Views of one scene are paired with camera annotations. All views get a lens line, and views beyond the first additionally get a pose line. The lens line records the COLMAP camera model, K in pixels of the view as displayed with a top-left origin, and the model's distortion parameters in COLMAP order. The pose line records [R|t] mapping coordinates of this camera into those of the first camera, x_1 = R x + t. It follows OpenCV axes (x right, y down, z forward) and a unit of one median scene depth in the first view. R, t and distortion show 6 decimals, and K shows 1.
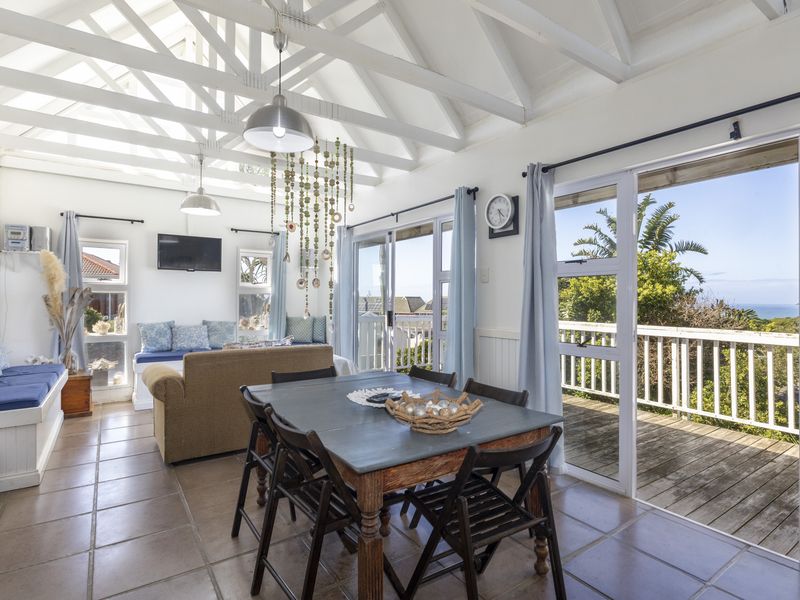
lens RADIAL K [[441.1, 0, 400.0], [0, 441.1, 300.0], [0, 0, 1]] dist [0.034768, -0.000534]
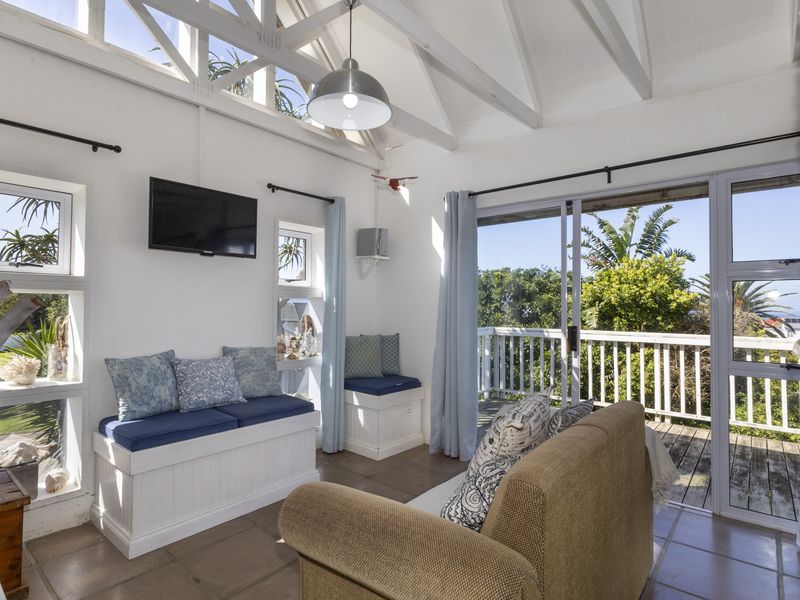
lens RADIAL K [[430.5, 0, 400.0], [0, 430.5, 300.0], [0, 0, 1]] dist [-0.004392, -0.000985]
pose [[0.961778, 0.003623, 0.273808, -0.403186], [-0.000908, 0.999949, -0.010043, -0.006494], [-0.273830, 0.009411, 0.961732, 0.461672]]
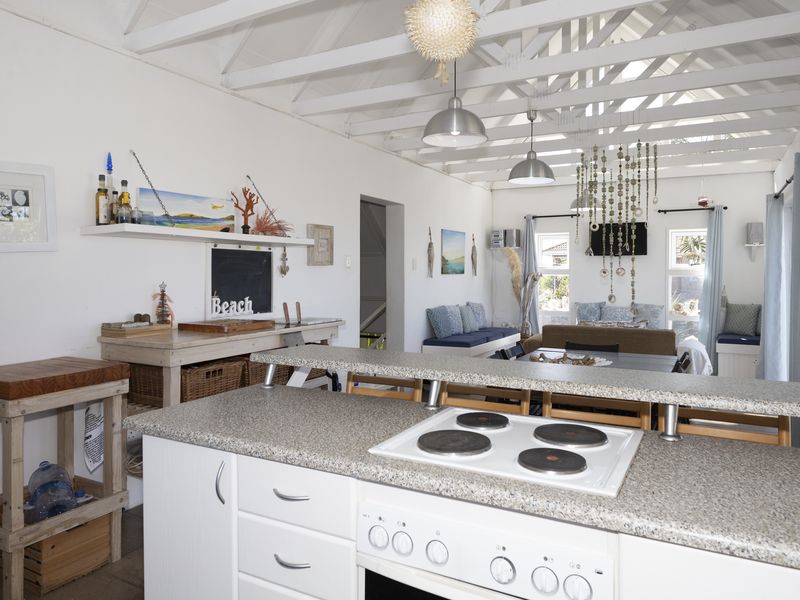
lens RADIAL K [[608.4, 0, 400.0], [0, 608.4, 300.0], [0, 0, 1]] dist [-0.000677, 0.000467]
pose [[0.472453, 0.039020, -0.880492, 0.587691], [-0.002994, 0.999085, 0.042668, -0.019884], [0.881351, -0.017522, 0.472138, -0.155826]]
